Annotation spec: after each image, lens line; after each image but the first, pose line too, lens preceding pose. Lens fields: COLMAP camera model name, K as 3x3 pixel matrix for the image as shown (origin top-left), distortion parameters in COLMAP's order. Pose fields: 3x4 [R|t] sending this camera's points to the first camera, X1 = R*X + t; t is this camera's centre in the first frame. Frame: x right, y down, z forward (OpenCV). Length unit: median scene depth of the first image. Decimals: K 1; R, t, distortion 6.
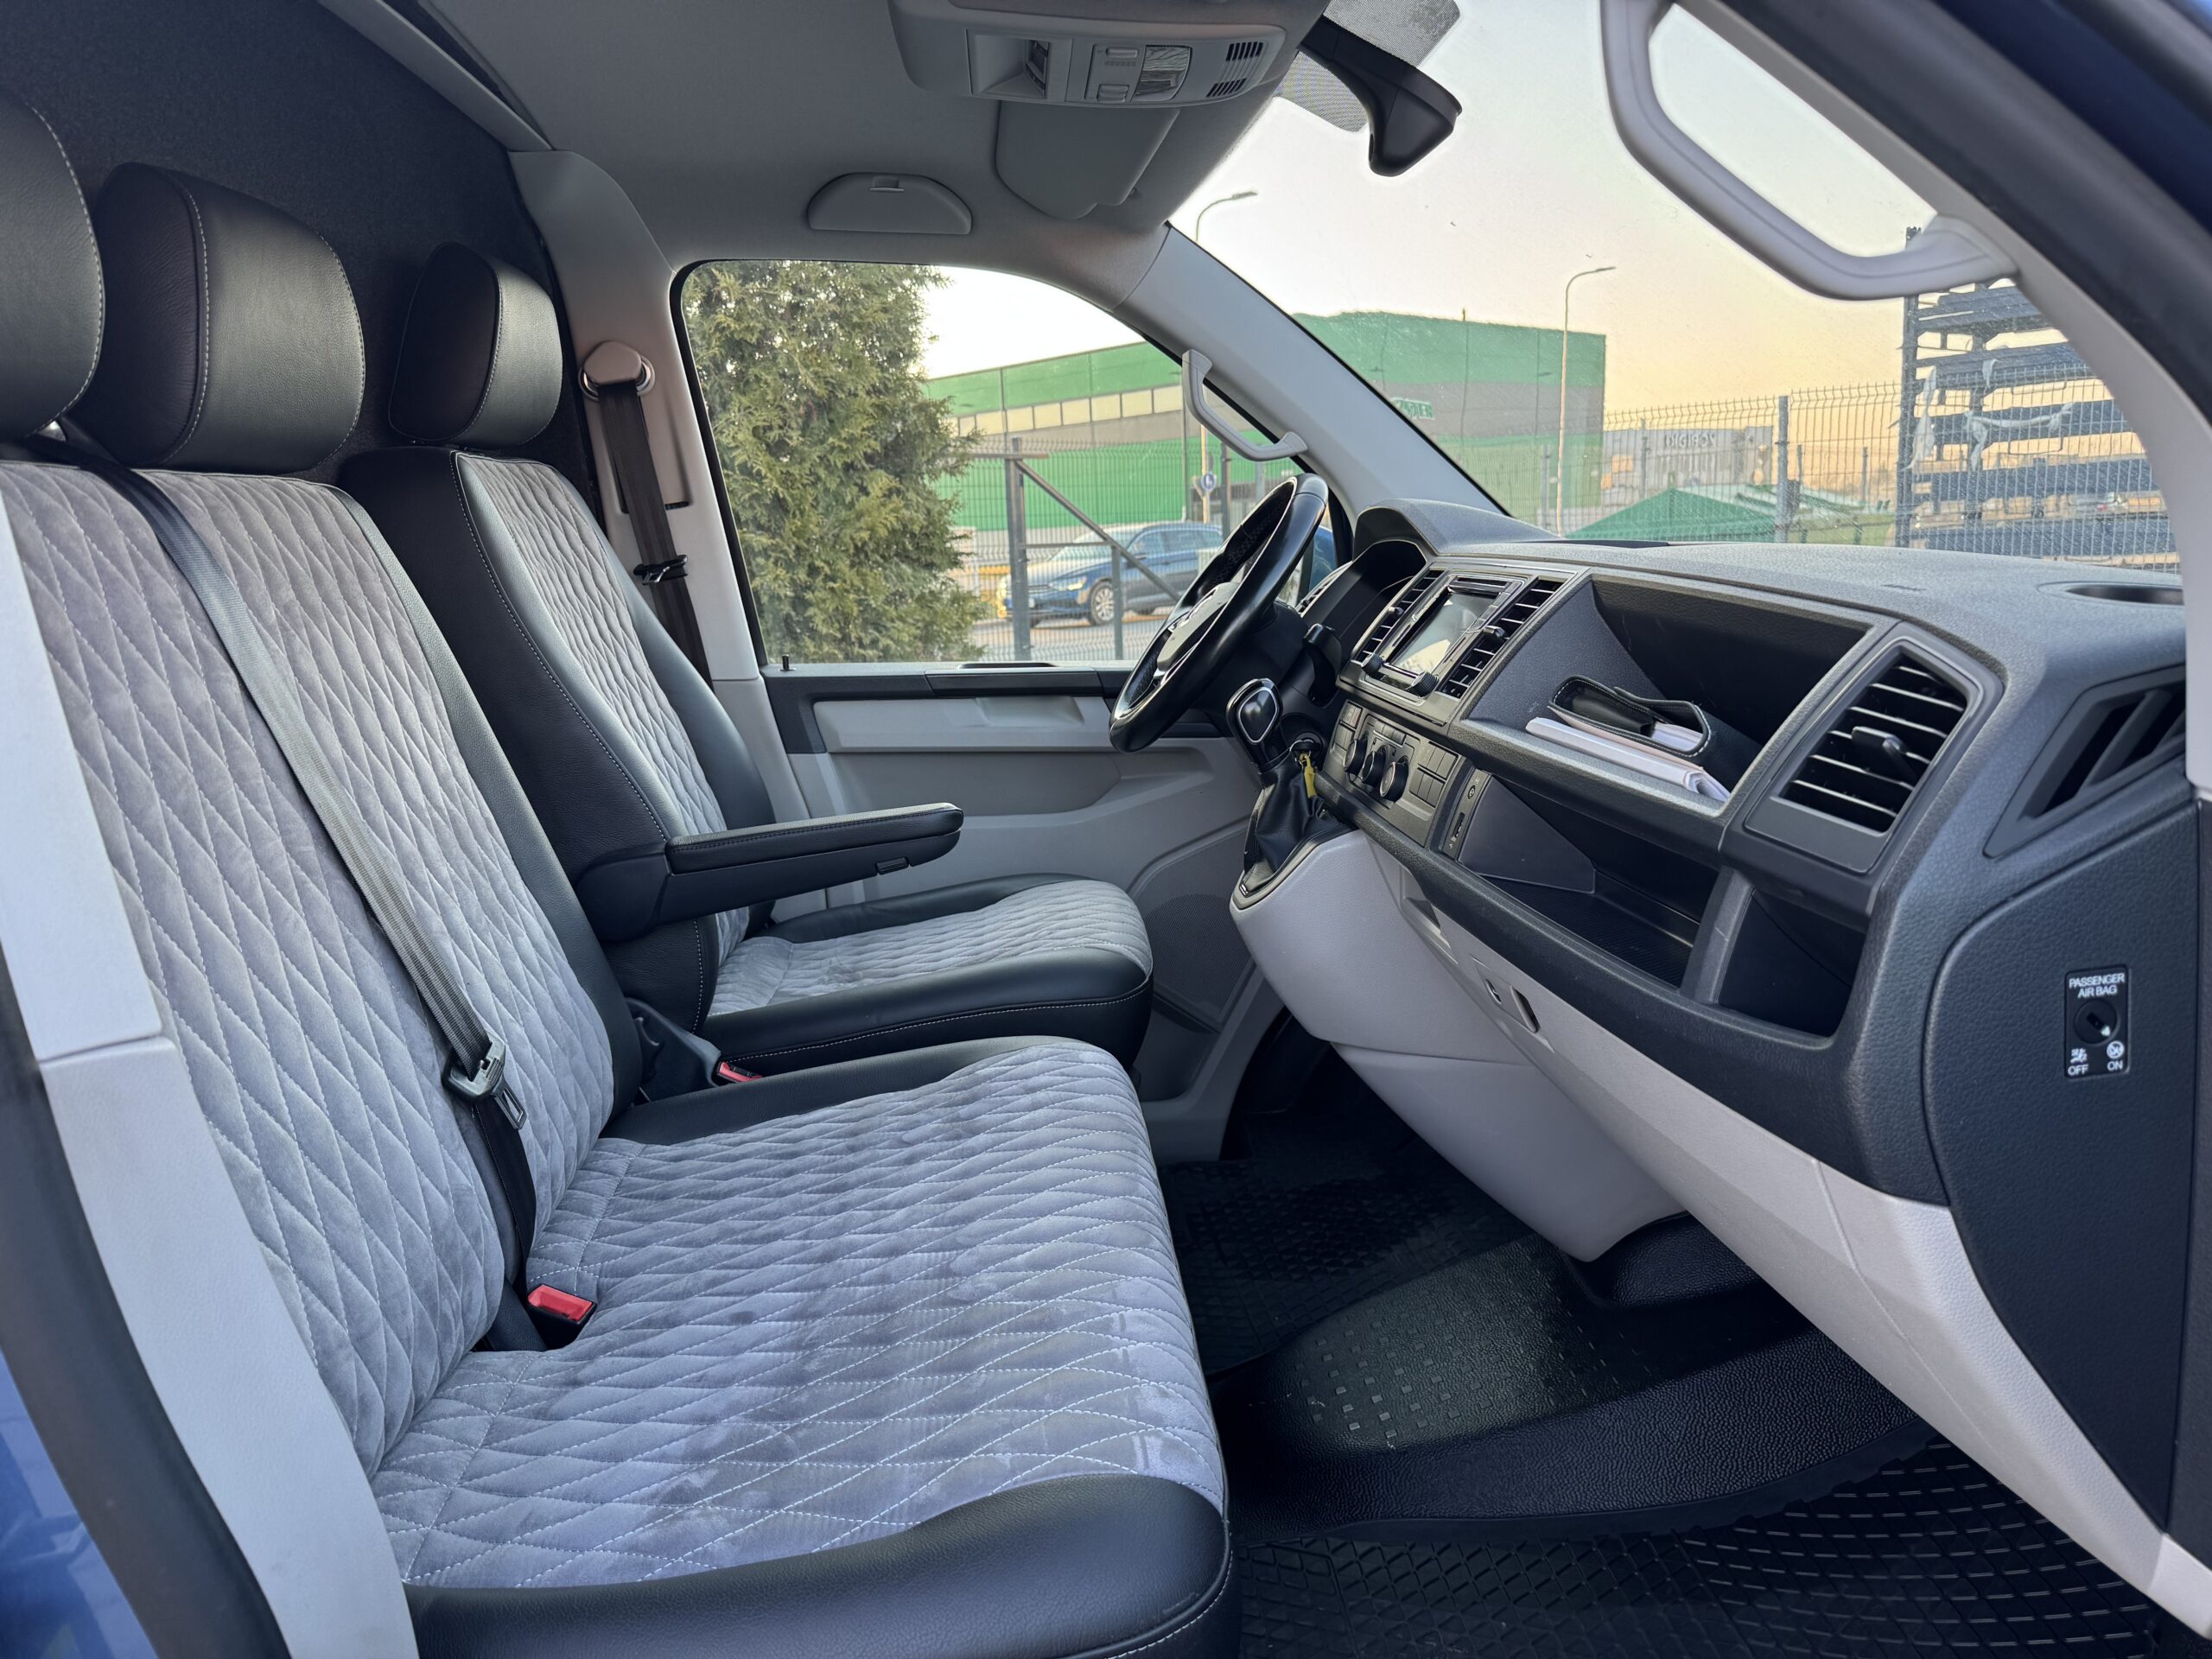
lens RADIAL K [[1537.1, 0, 1102.2], [0, 1537.1, 822.2], [0, 0, 1]] dist [0.008141, 0.001464]
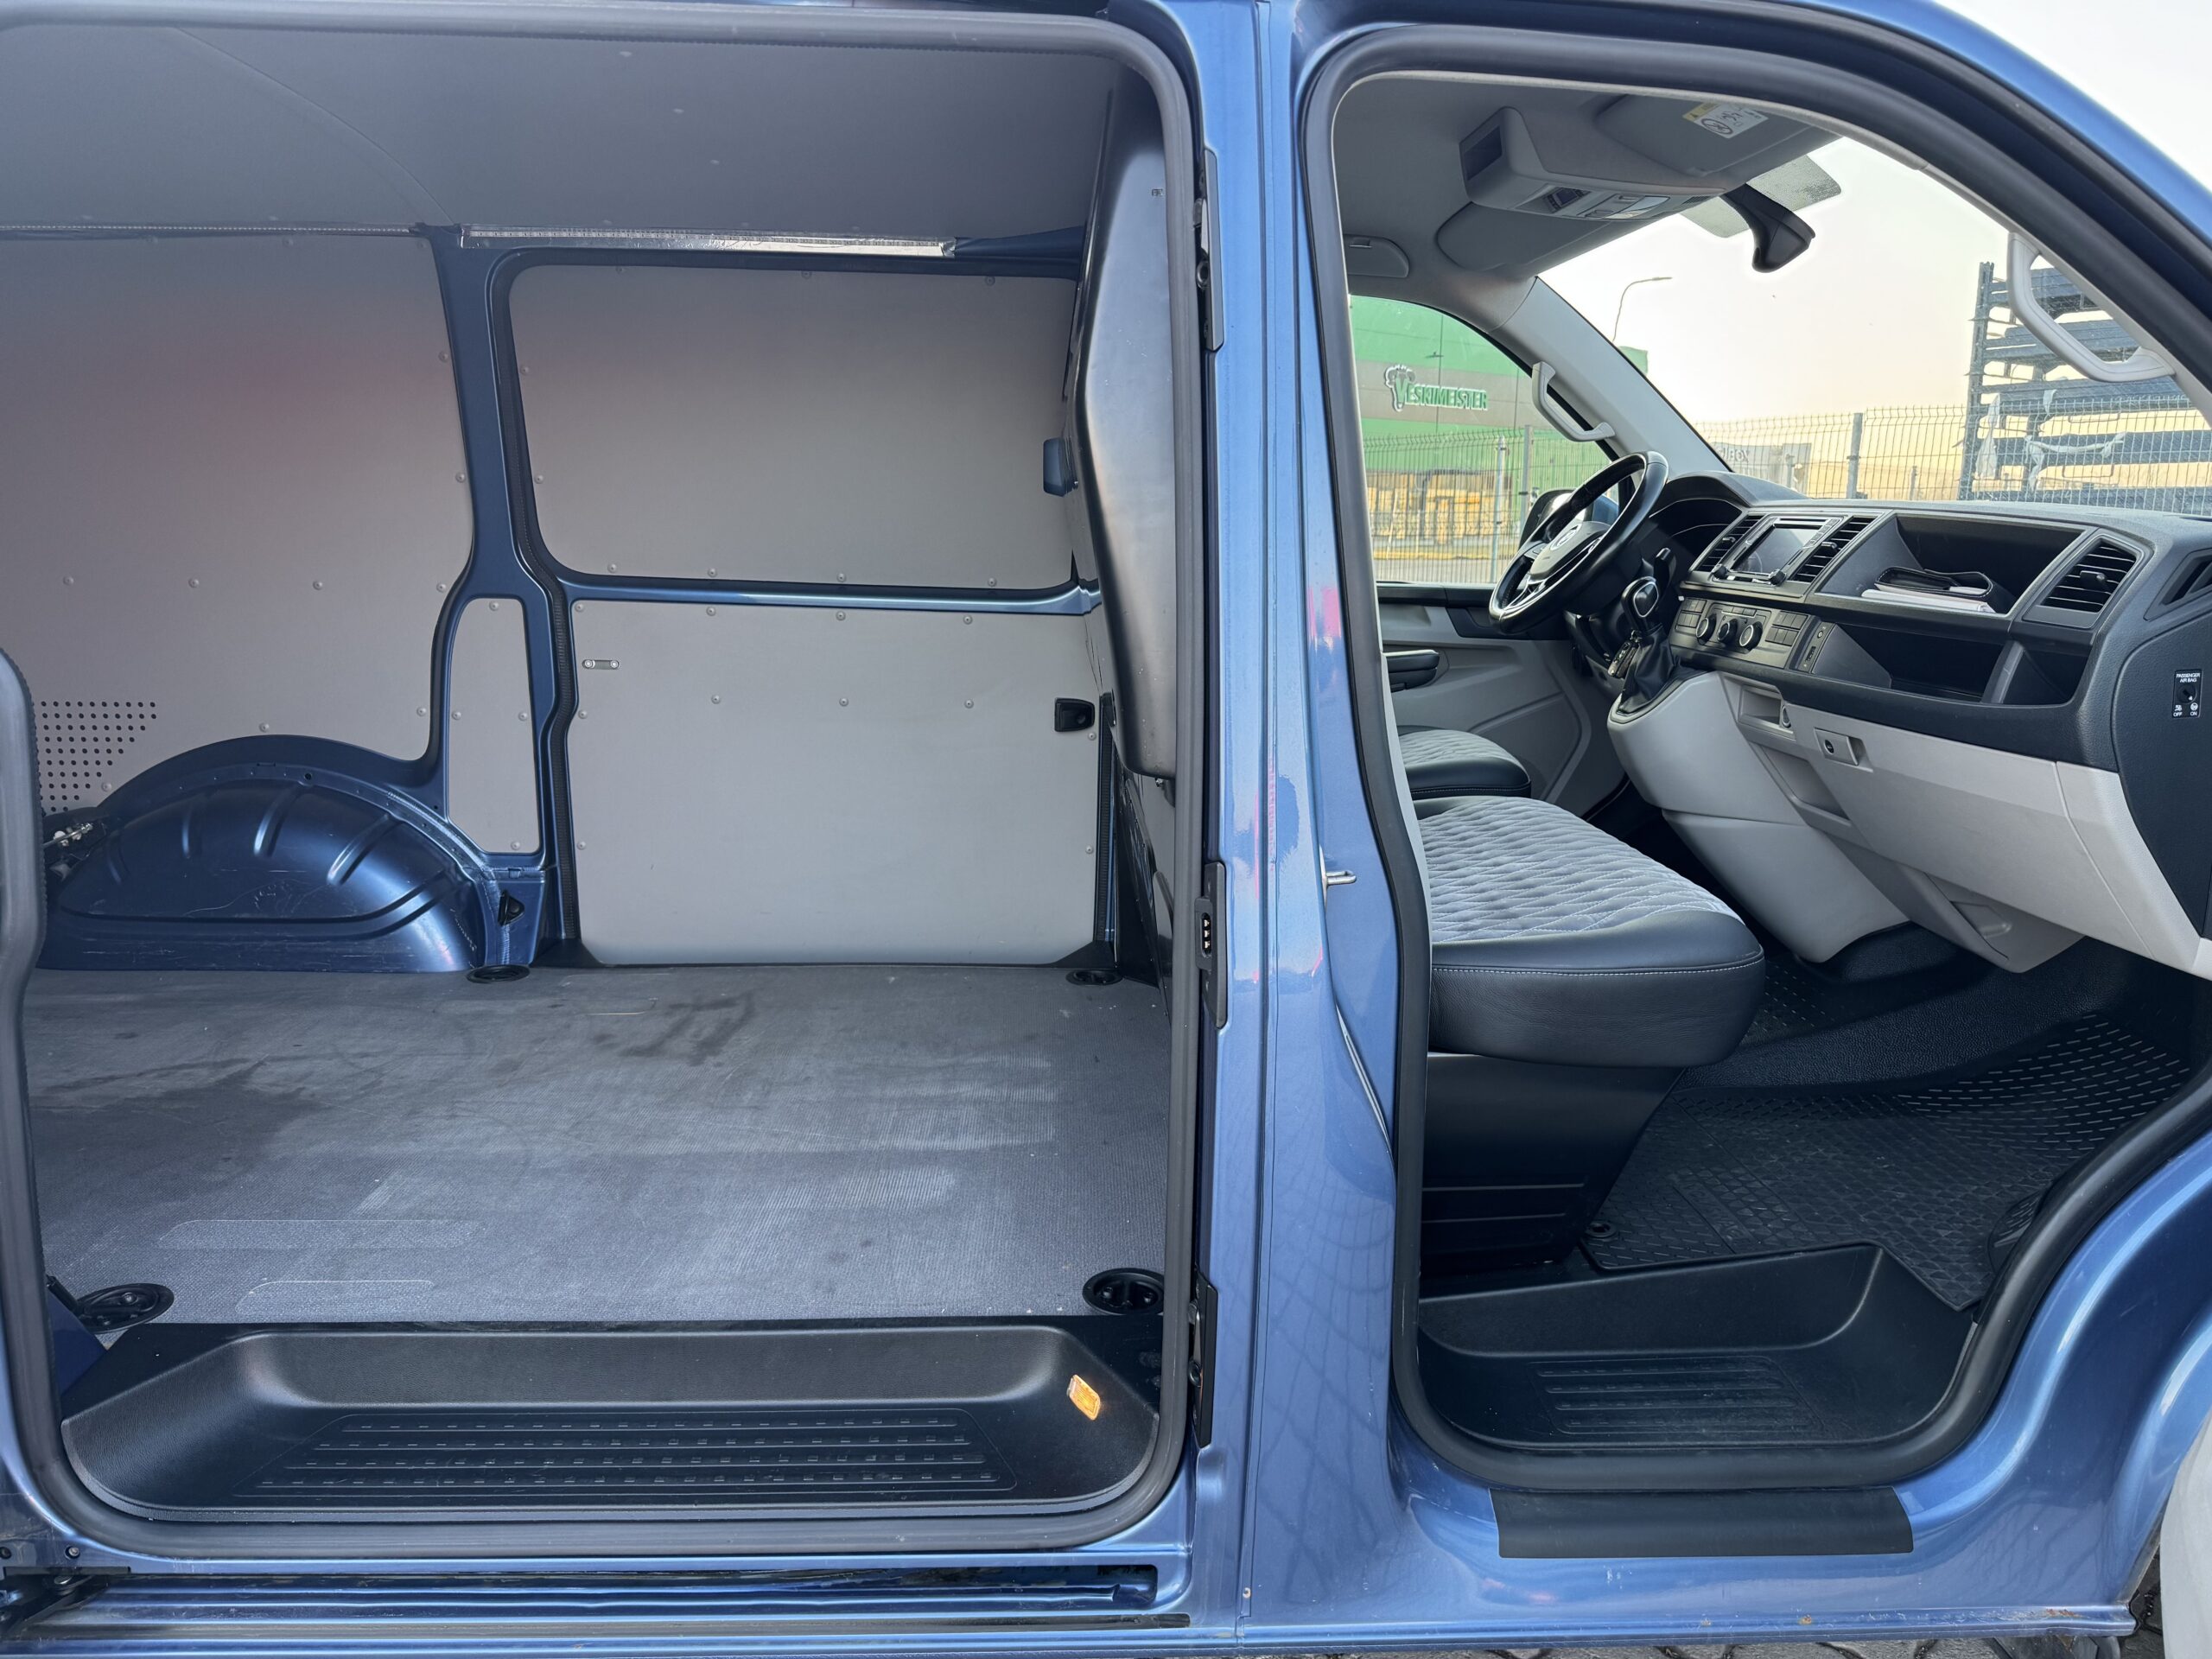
lens RADIAL K [[1547.3, 0, 1106.0], [0, 1547.3, 829.5], [0, 0, 1]] dist [-0.001834, -0.003868]
pose [[0.998765, 0.049550, -0.003761, -0.430574], [-0.049491, 0.998670, 0.014440, 0.168853], [0.004472, -0.014236, 0.999889, -0.597907]]
